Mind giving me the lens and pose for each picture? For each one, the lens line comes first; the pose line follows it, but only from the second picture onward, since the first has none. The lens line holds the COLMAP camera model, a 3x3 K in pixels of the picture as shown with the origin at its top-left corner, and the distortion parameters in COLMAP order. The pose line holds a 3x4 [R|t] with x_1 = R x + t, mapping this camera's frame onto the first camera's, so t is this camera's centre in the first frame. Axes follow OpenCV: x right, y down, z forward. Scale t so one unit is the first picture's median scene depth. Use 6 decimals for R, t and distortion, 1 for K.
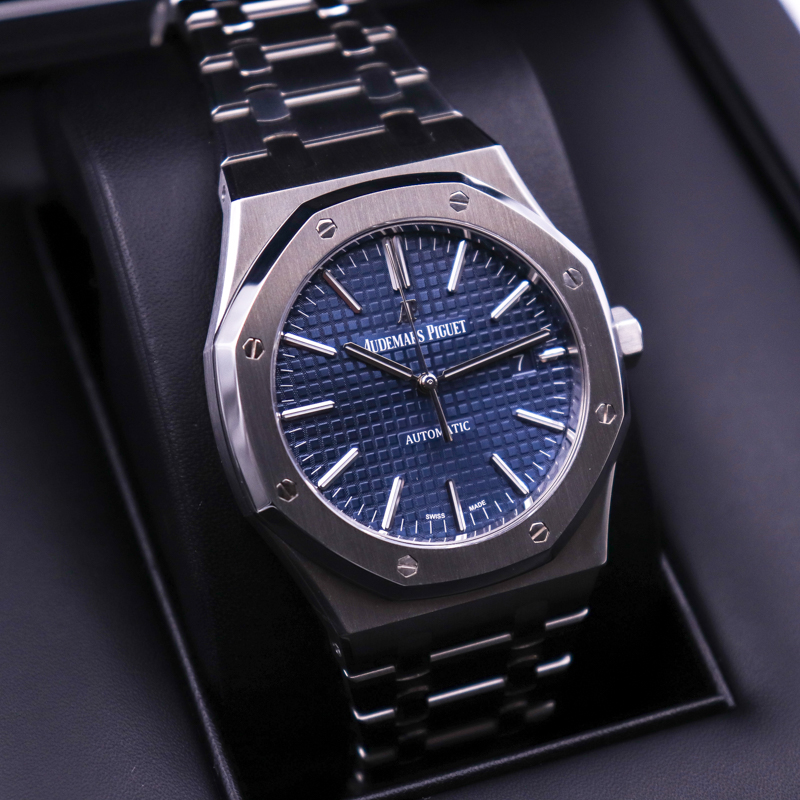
lens RADIAL K [[2130.0, 0, 400.0], [0, 2130.0, 400.0], [0, 0, 1]] dist [-0.016736, -0.335960]
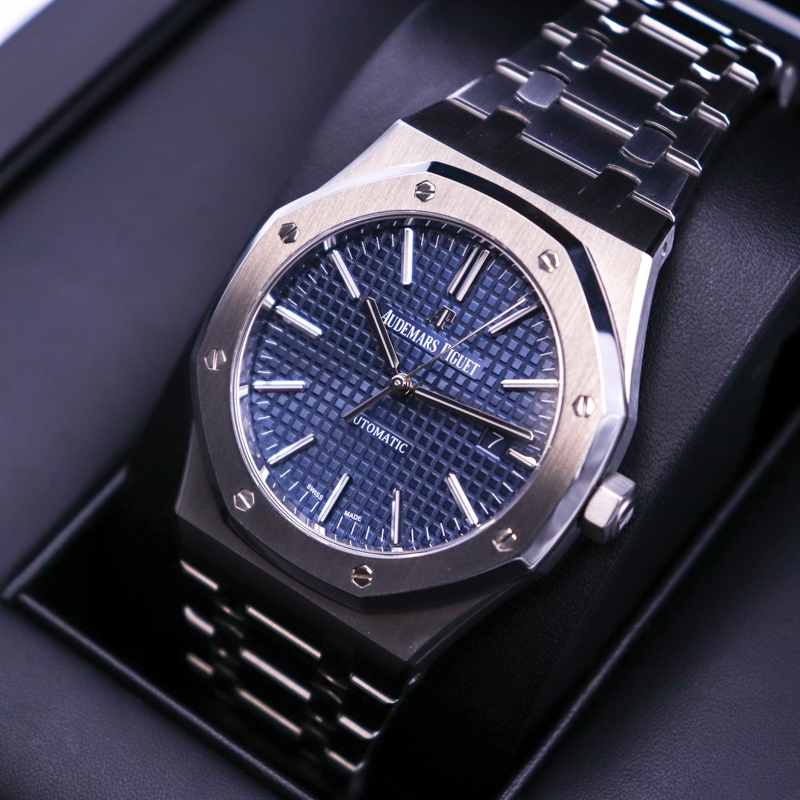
lens RADIAL K [[2130.0, 0, 400.0], [0, 2130.0, 400.0], [0, 0, 1]] dist [-0.016736, -0.335960]
pose [[0.557868, 0.627067, -0.543663, 0.531209], [-0.642321, 0.741048, 0.195630, -0.187707], [0.525554, 0.240070, 0.816186, 0.223704]]
